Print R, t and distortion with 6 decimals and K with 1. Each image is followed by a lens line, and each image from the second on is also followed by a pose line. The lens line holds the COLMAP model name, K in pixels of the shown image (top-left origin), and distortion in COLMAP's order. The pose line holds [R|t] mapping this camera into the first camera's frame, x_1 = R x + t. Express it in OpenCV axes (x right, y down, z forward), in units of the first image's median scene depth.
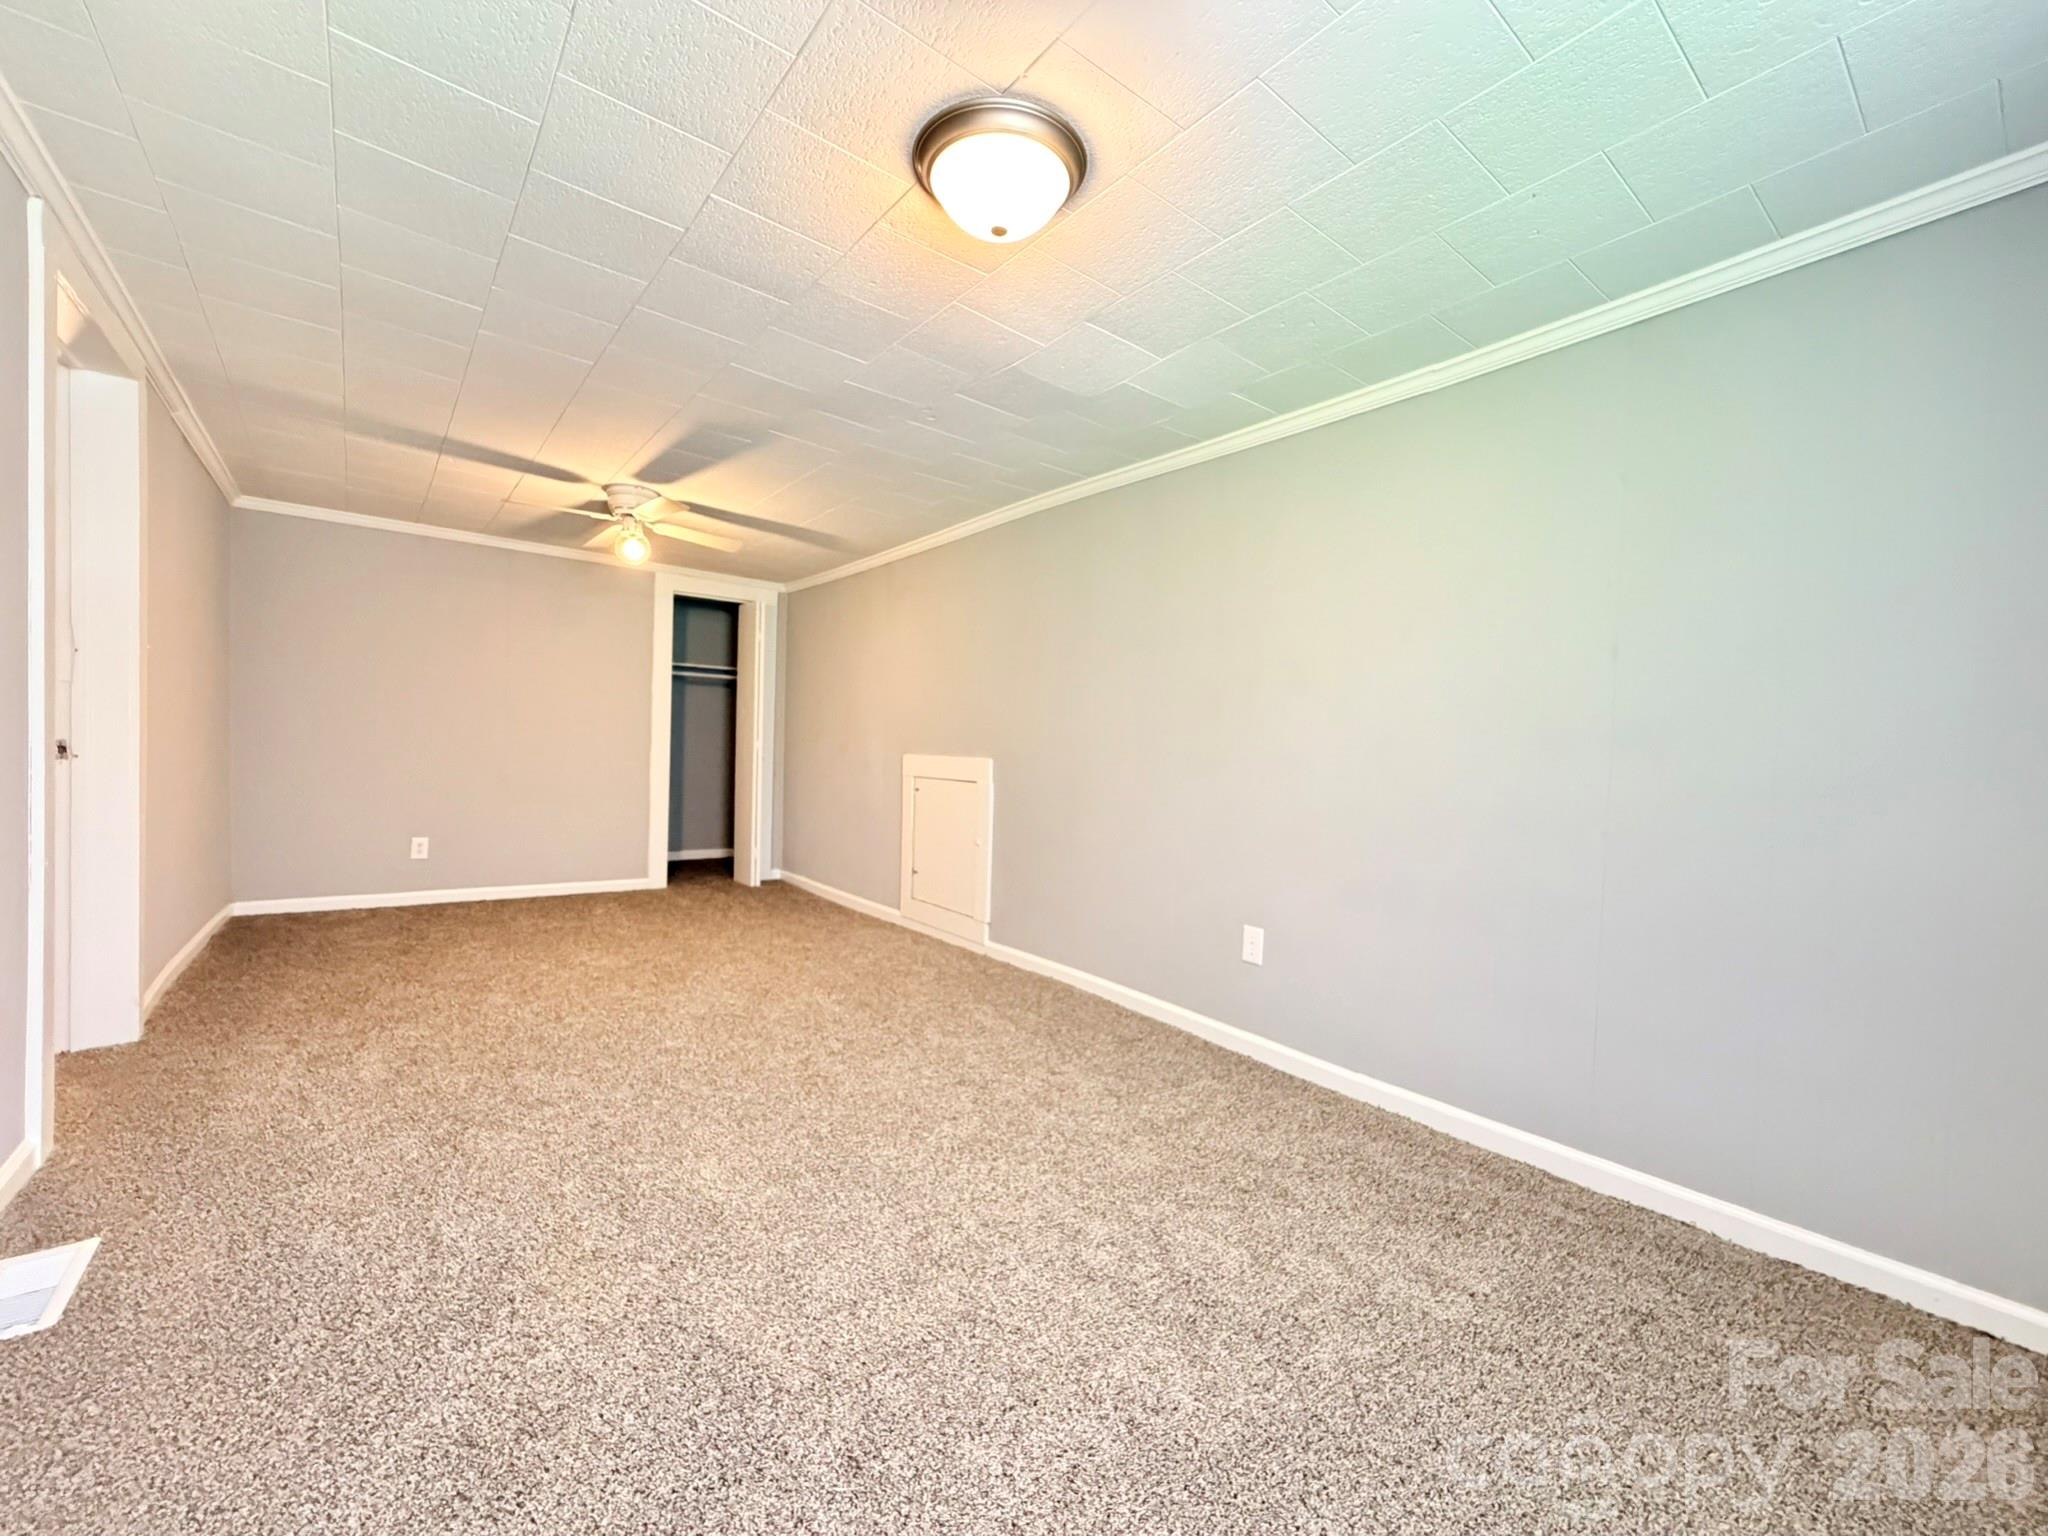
lens RADIAL K [[820.3, 0, 1018.5], [0, 820.3, 767.3], [0, 0, 1]] dist [-0.000548, 0.000944]
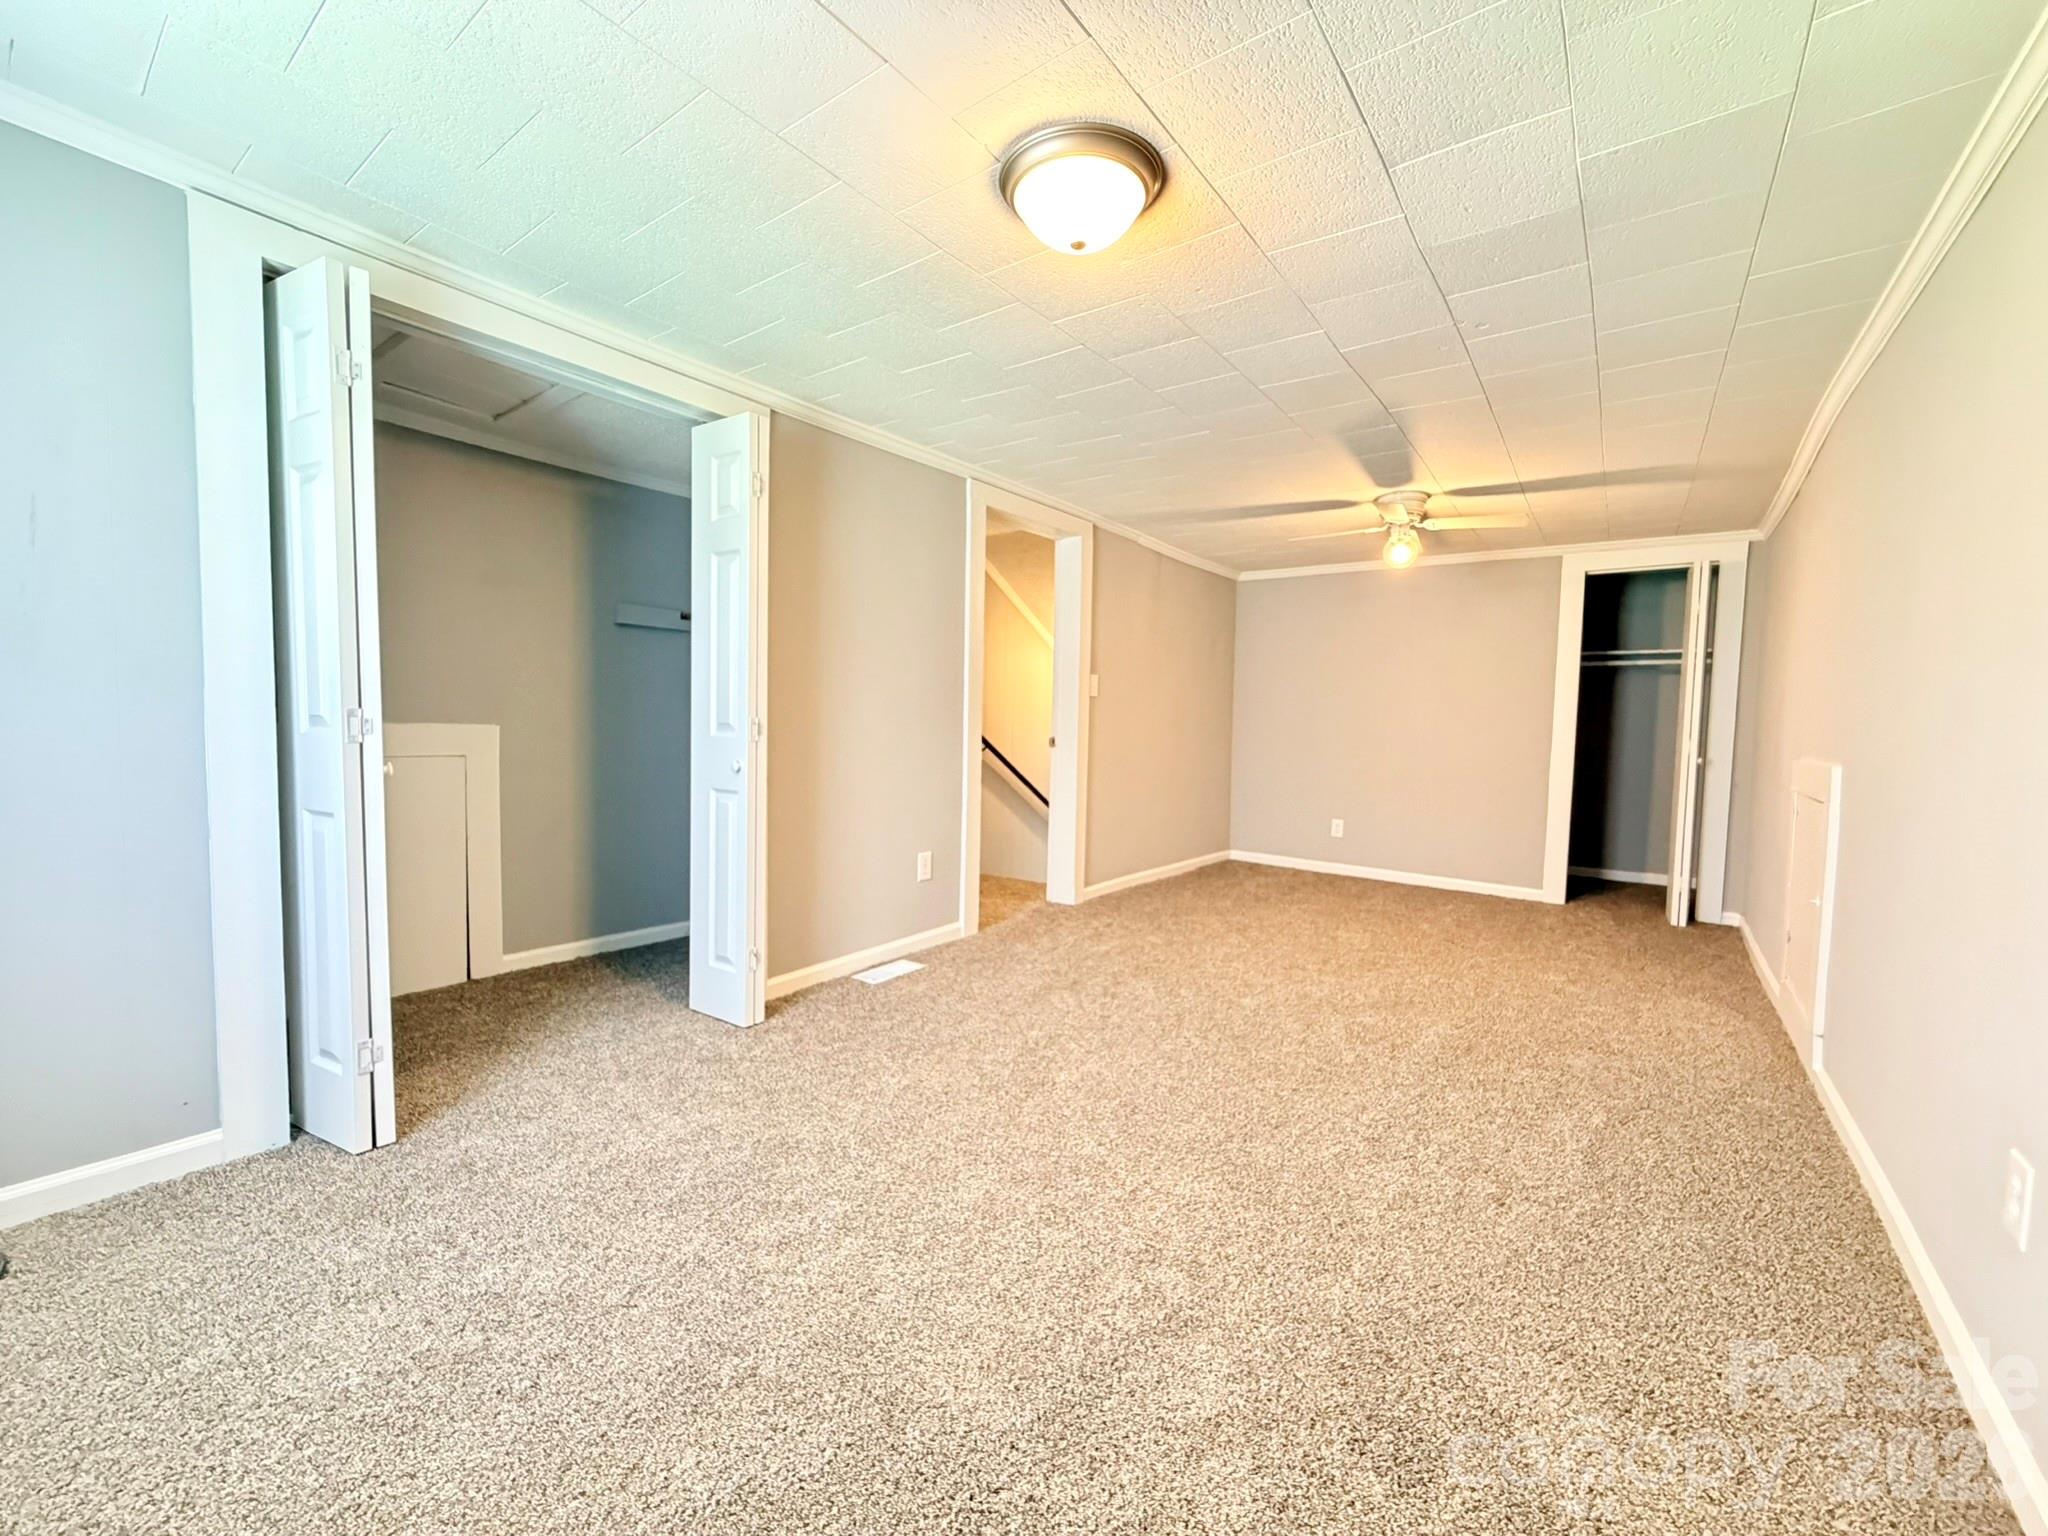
lens RADIAL K [[819.2, 0, 1020.9], [0, 819.2, 767.2], [0, 0, 1]] dist [-0.000145, 0.000088]
pose [[0.257747, 0.027036, -0.965834, 0.513402], [-0.036595, 0.999164, 0.018203, 0.003894], [0.965519, 0.030653, 0.258521, 0.349451]]
